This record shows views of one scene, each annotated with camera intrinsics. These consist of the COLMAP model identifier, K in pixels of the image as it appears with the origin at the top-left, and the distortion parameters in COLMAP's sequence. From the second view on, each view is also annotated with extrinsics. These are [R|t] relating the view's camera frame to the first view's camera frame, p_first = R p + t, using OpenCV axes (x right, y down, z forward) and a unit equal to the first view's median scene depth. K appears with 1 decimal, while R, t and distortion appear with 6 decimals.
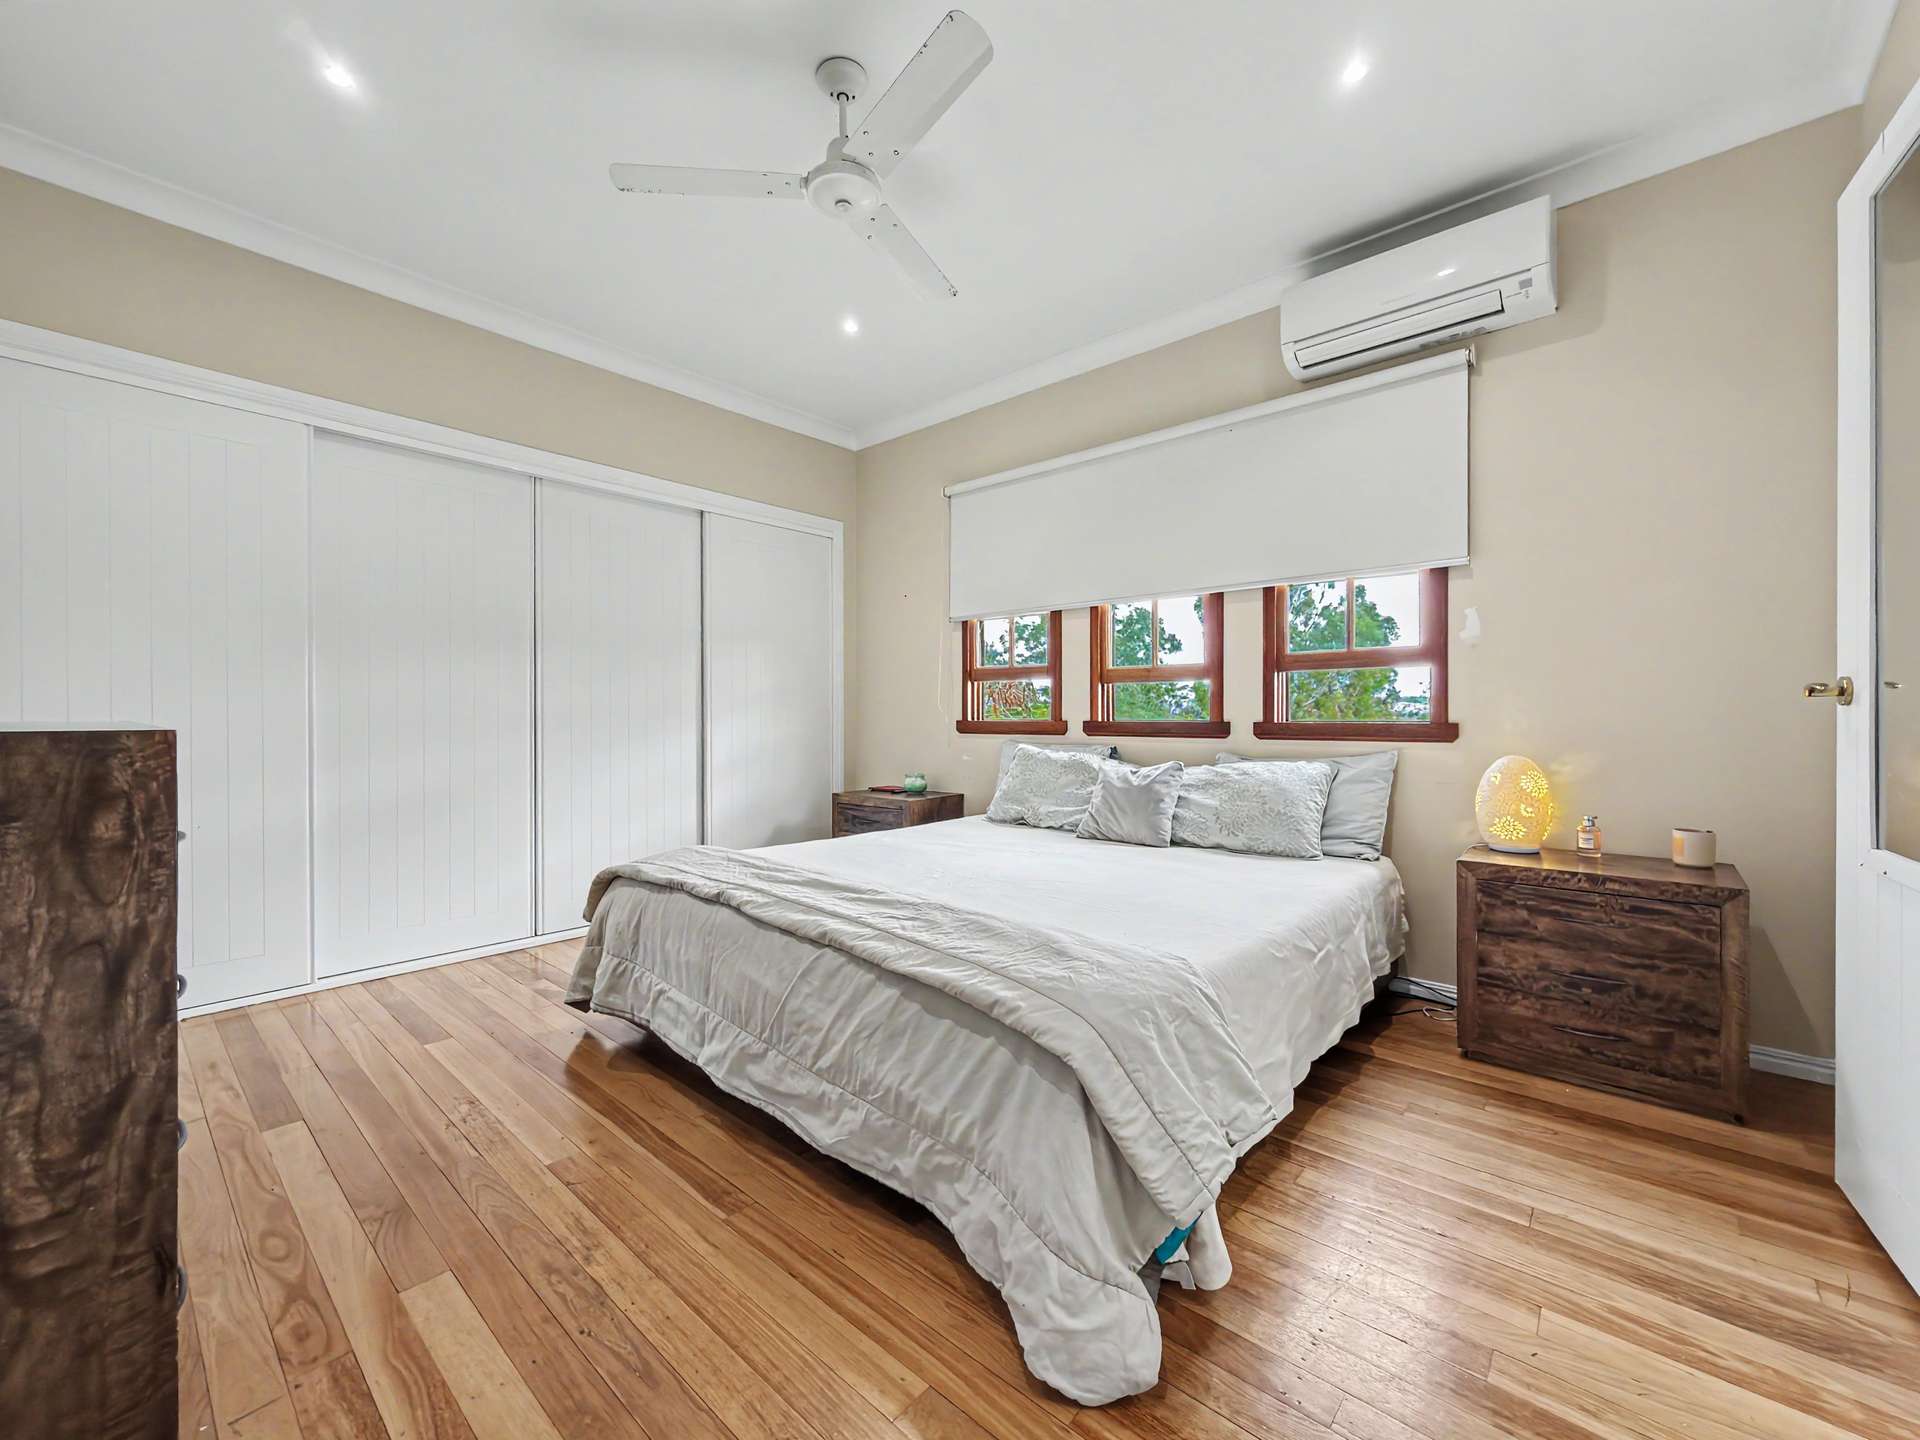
lens RADIAL K [[782.5, 0, 968.2], [0, 782.5, 718.2], [0, 0, 1]] dist [0.002194, 0.000720]
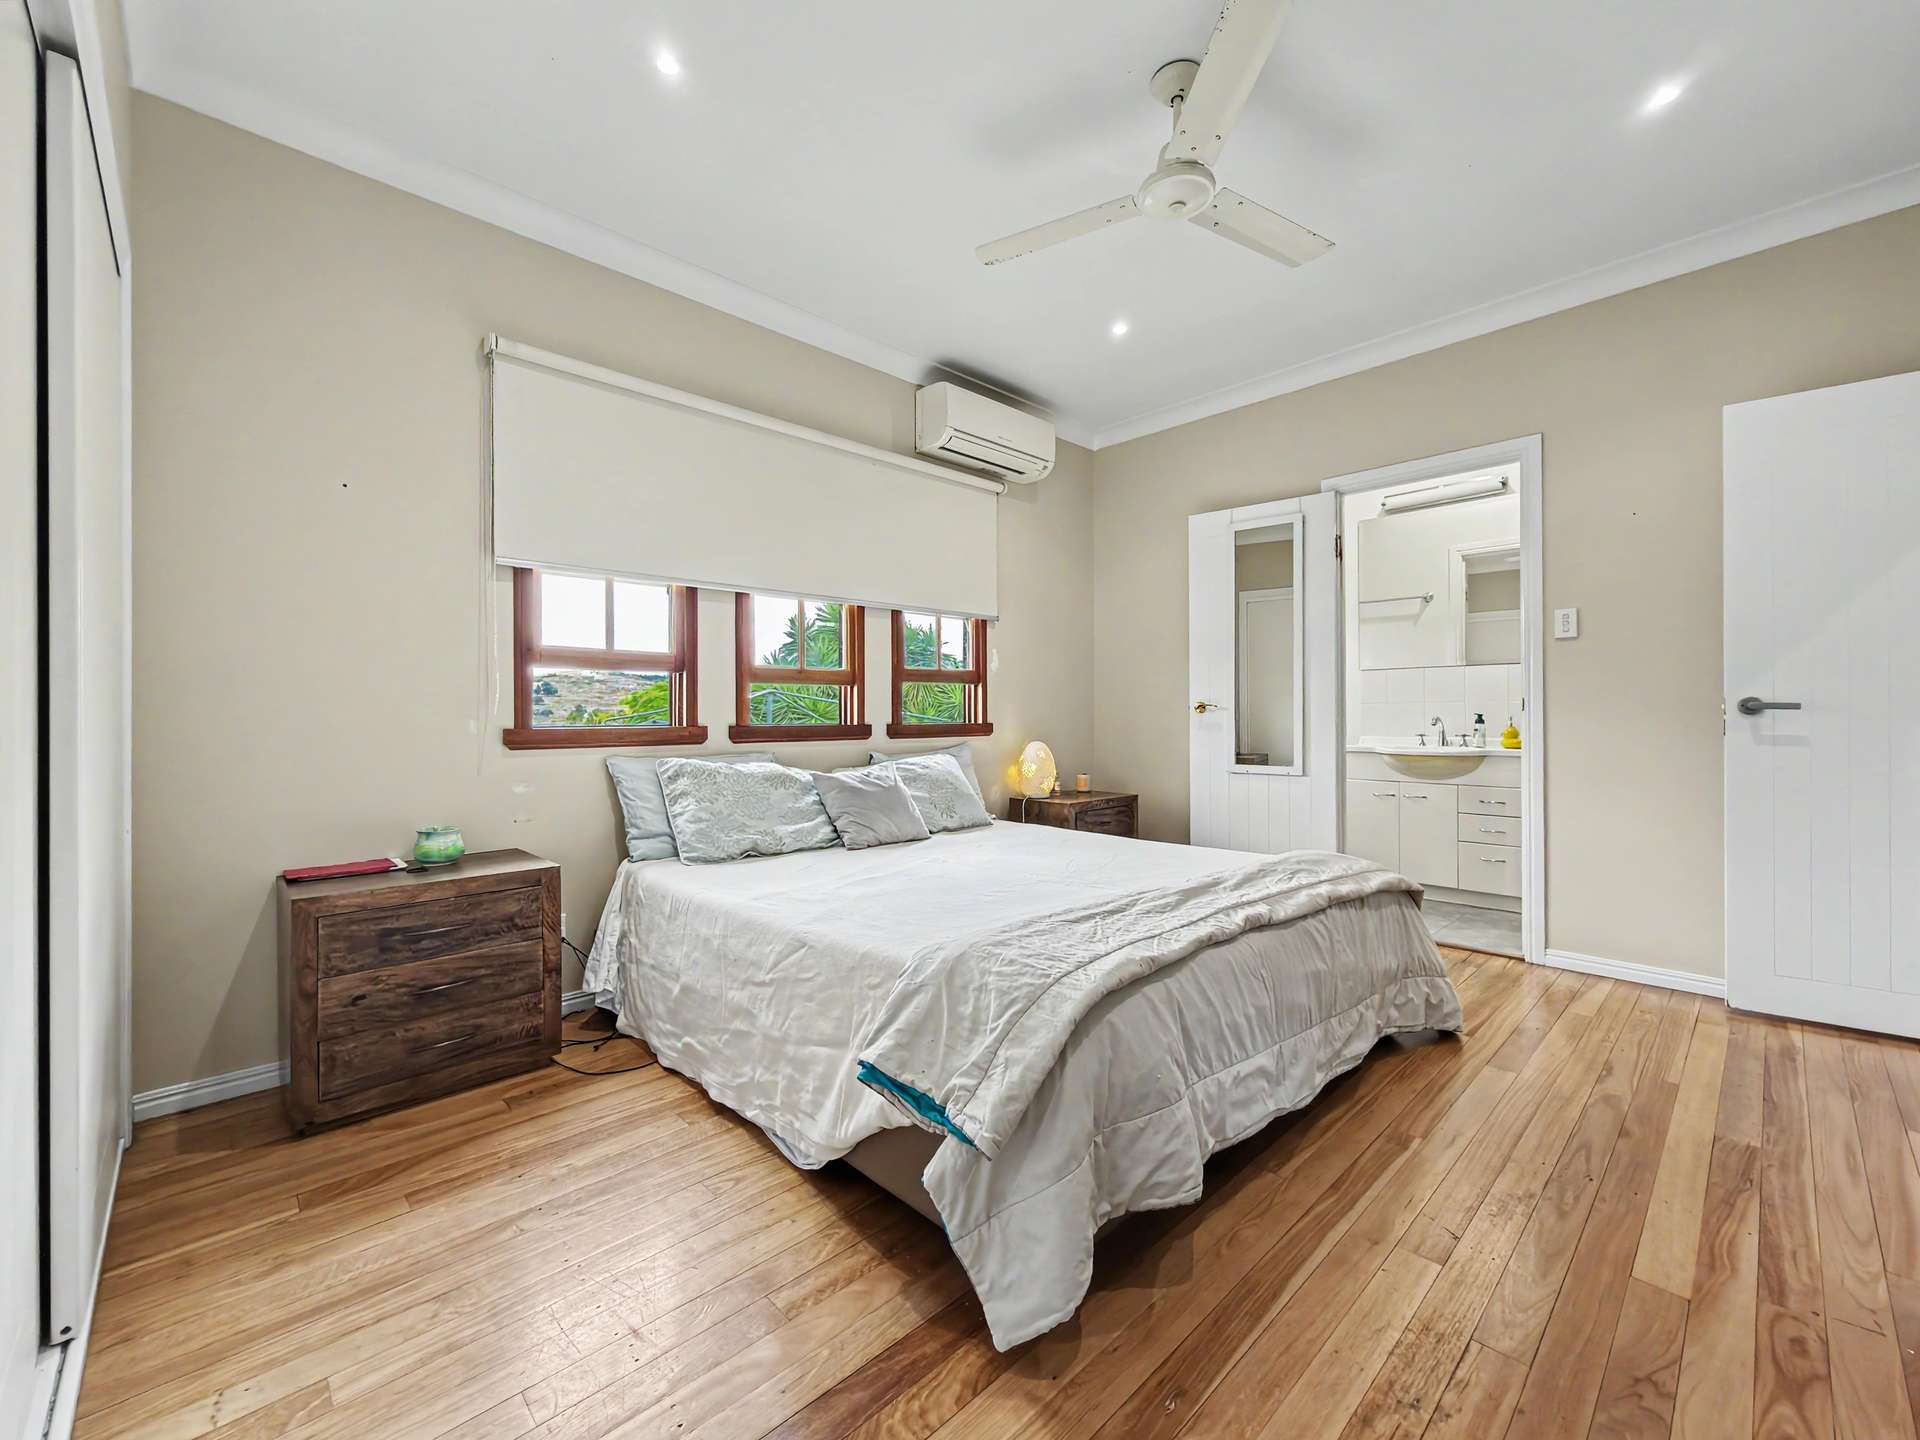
lens RADIAL K [[782.5, 0, 968.0], [0, 782.5, 715.7], [0, 0, 1]] dist [0.002194, 0.000720]
pose [[0.078620, 0.002821, 0.996901, -0.795308], [0.007559, 0.999966, -0.003426, -0.002852], [-0.996876, 0.007804, 0.078596, 0.811541]]
